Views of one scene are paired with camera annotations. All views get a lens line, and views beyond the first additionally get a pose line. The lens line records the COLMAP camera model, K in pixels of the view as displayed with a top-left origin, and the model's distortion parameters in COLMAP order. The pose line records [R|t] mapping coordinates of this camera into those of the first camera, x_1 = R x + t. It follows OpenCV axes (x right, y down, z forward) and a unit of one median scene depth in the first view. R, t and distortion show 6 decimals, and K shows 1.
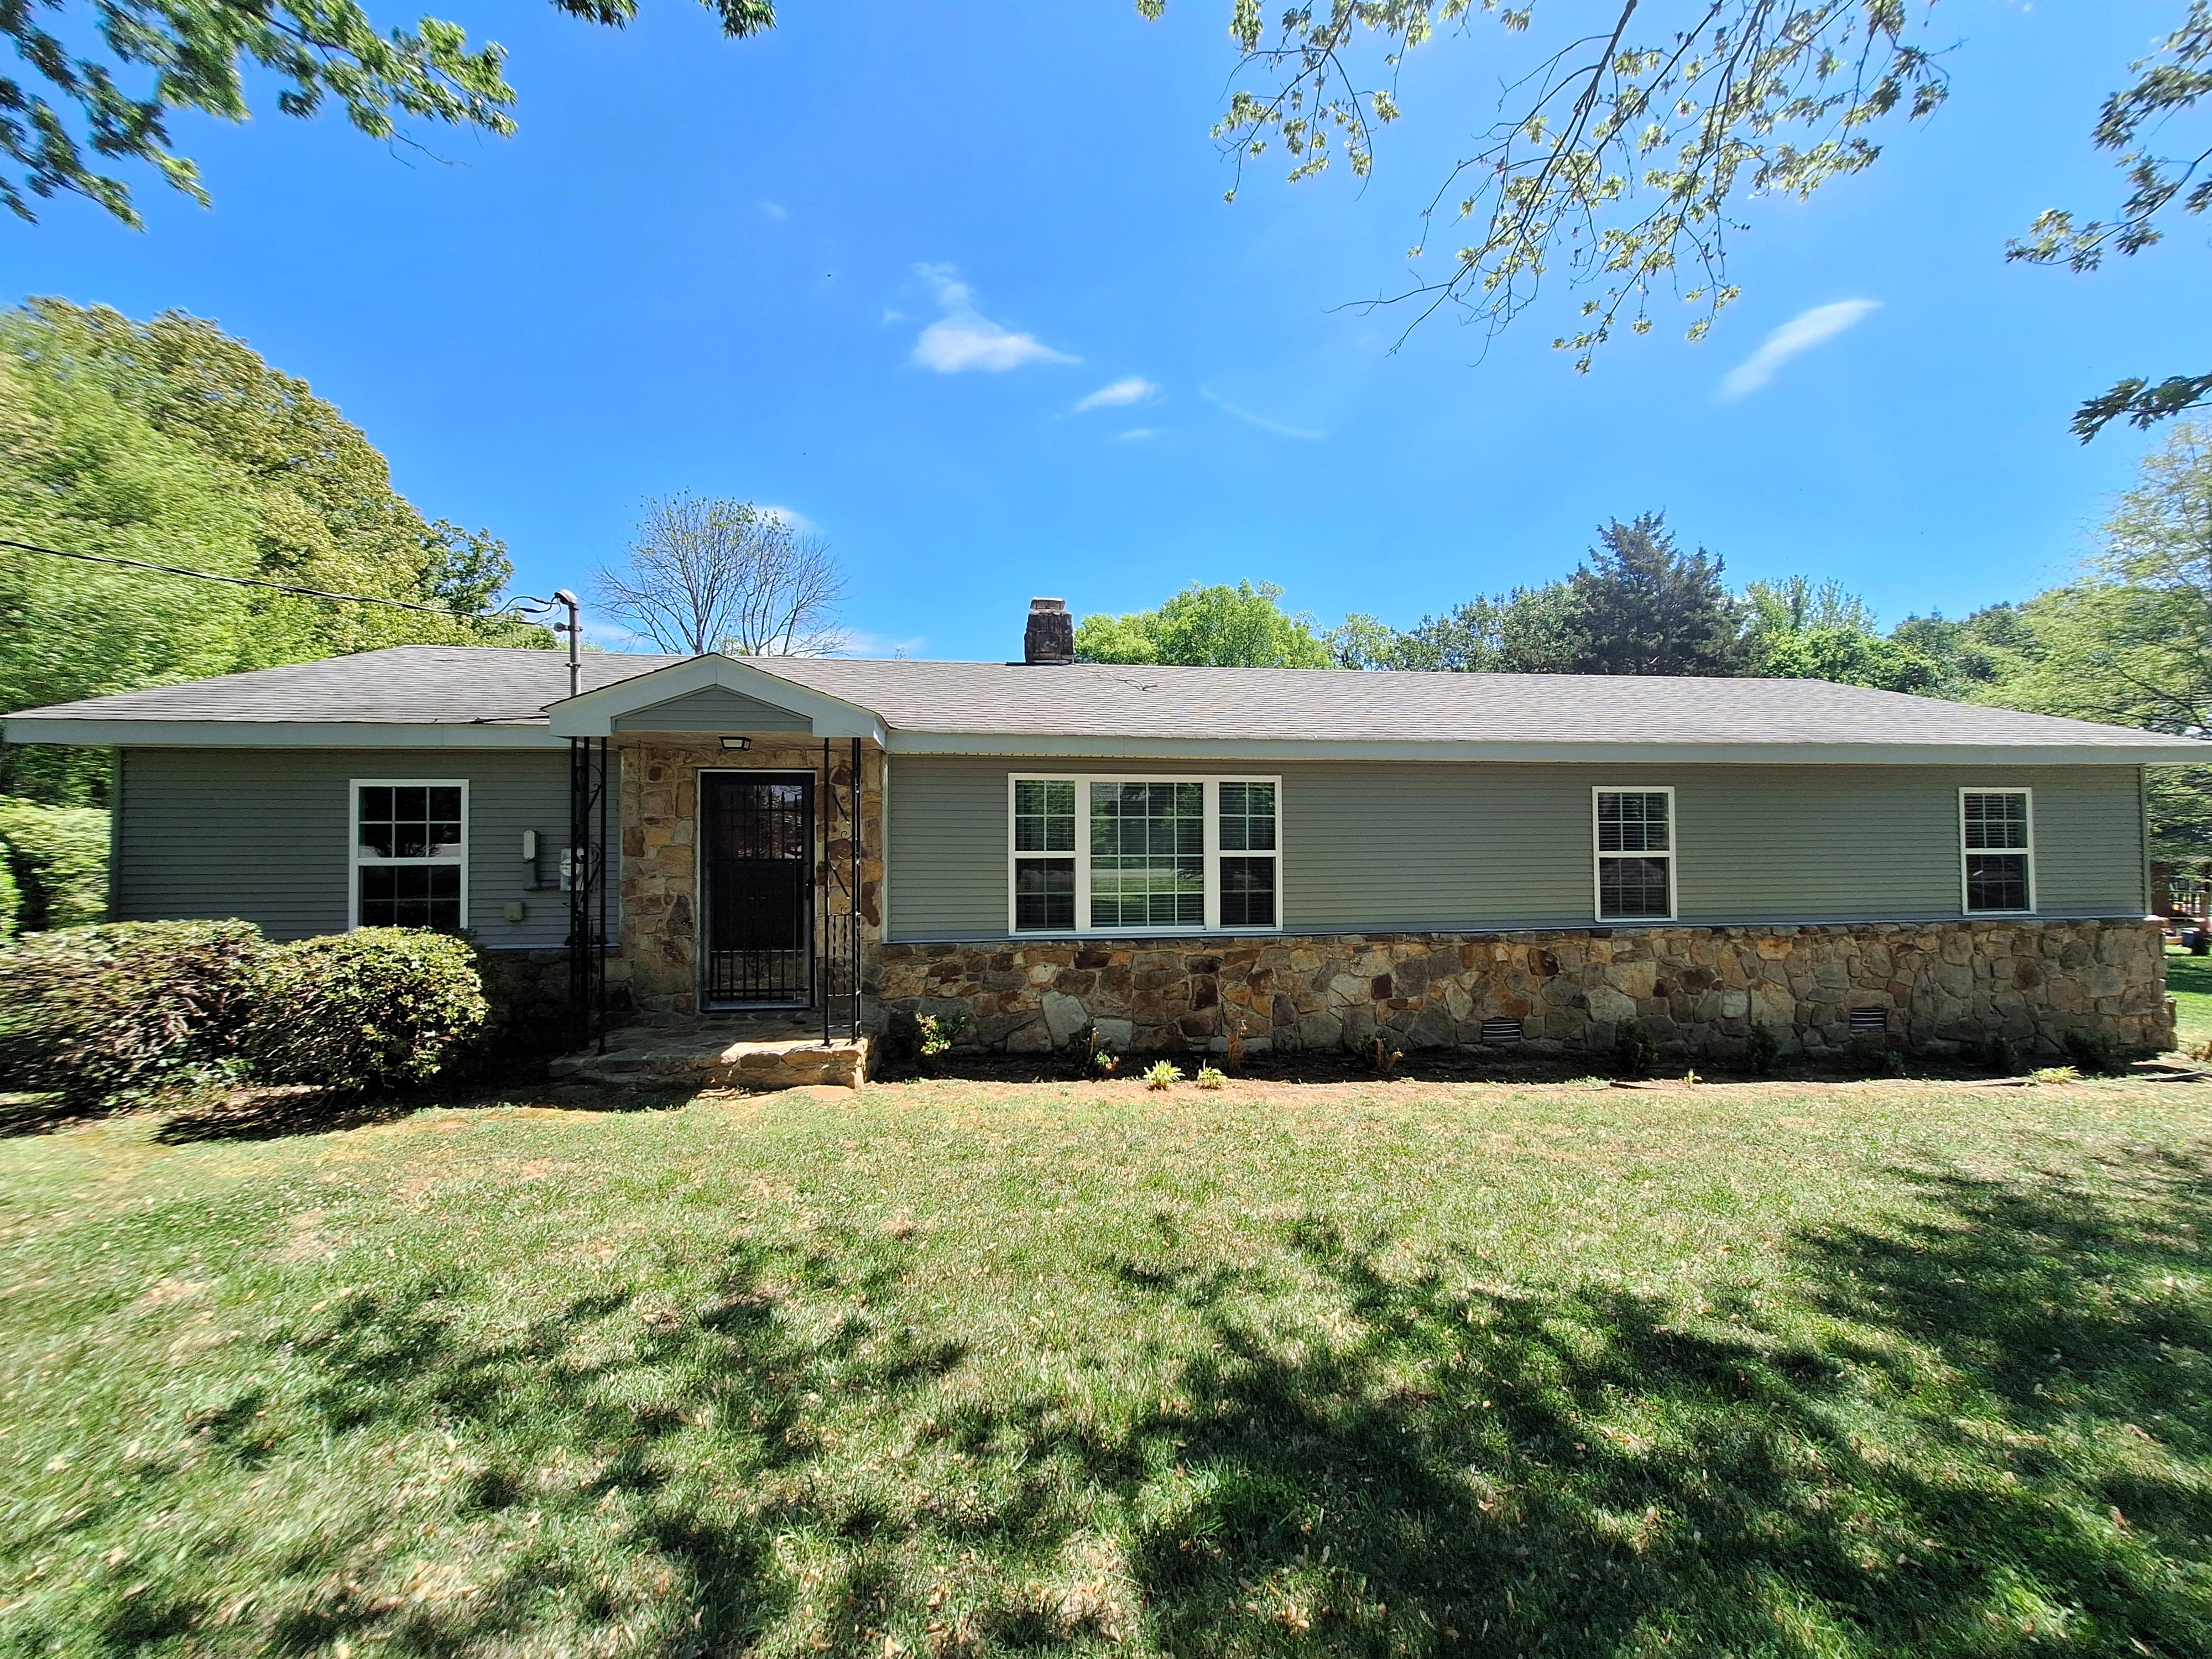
lens RADIAL K [[871.1, 0, 1104.6], [0, 871.1, 830.8], [0, 0, 1]] dist [-0.001115, -0.000623]
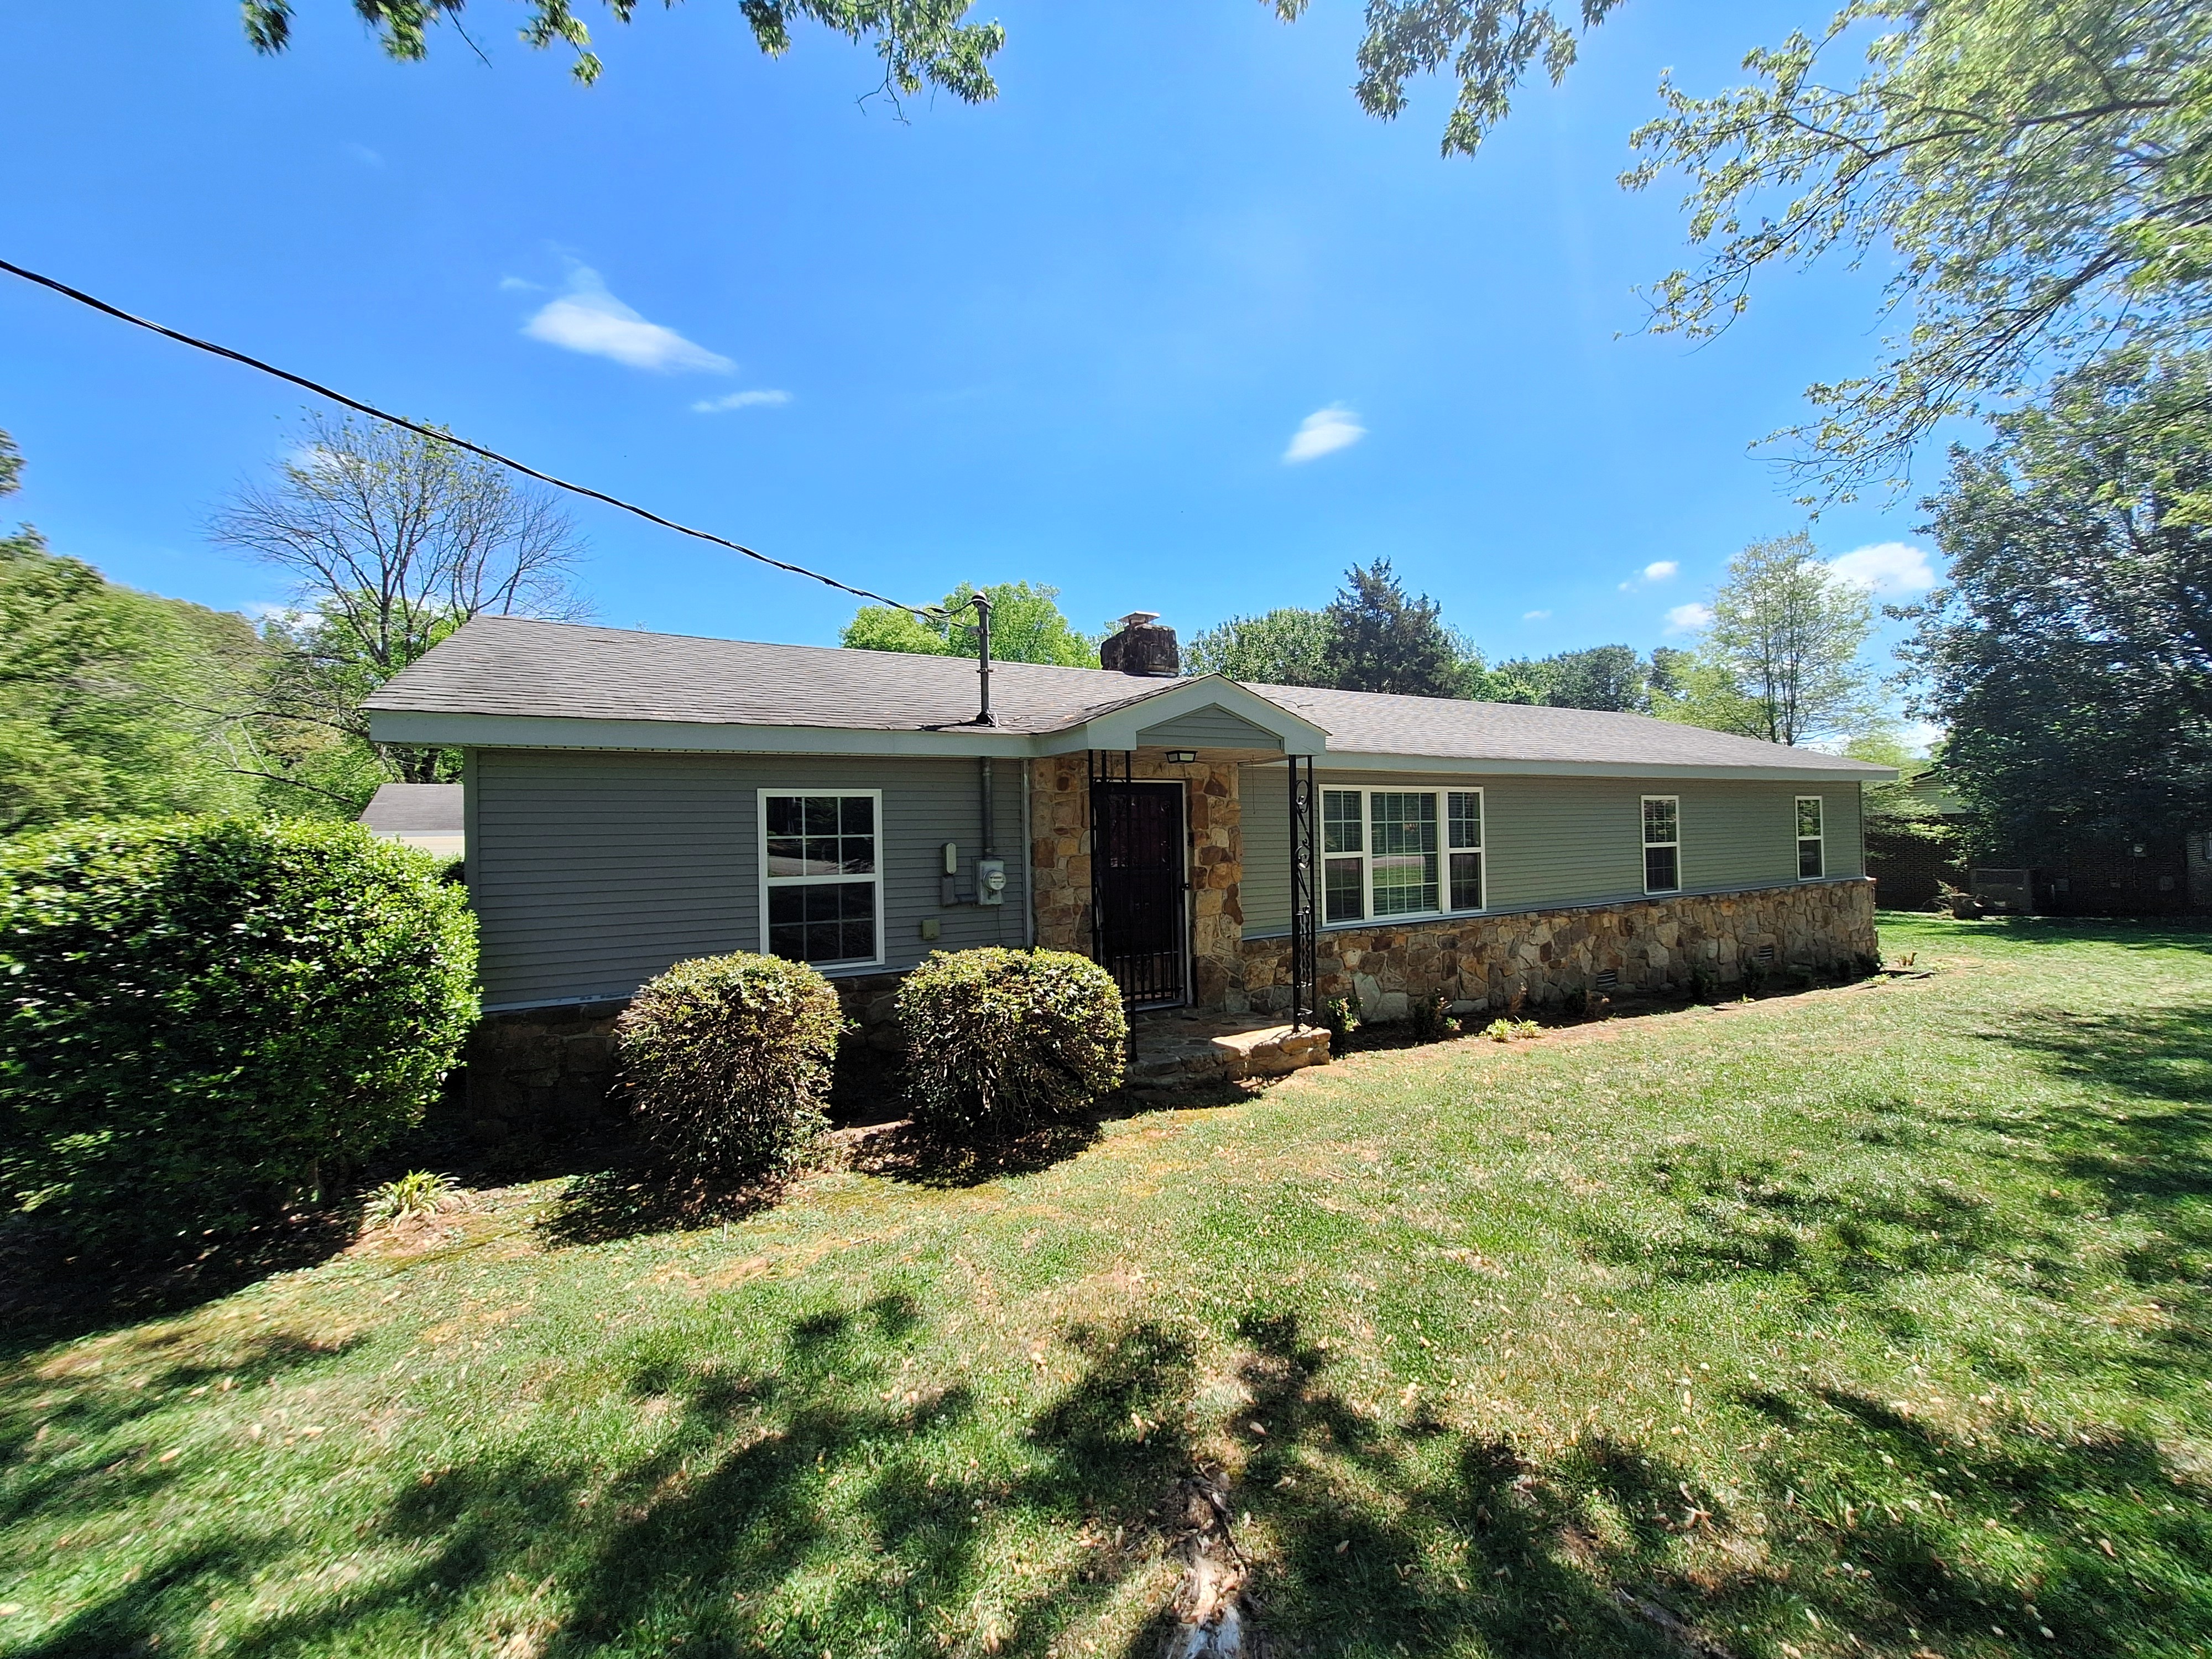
lens RADIAL K [[871.1, 0, 1099.3], [0, 871.1, 828.2], [0, 0, 1]] dist [-0.001115, -0.000623]
pose [[0.930028, -0.011589, 0.367306, -0.771645], [0.008959, 0.999921, 0.008865, -0.021029], [-0.367380, -0.004954, 0.930058, 0.046306]]
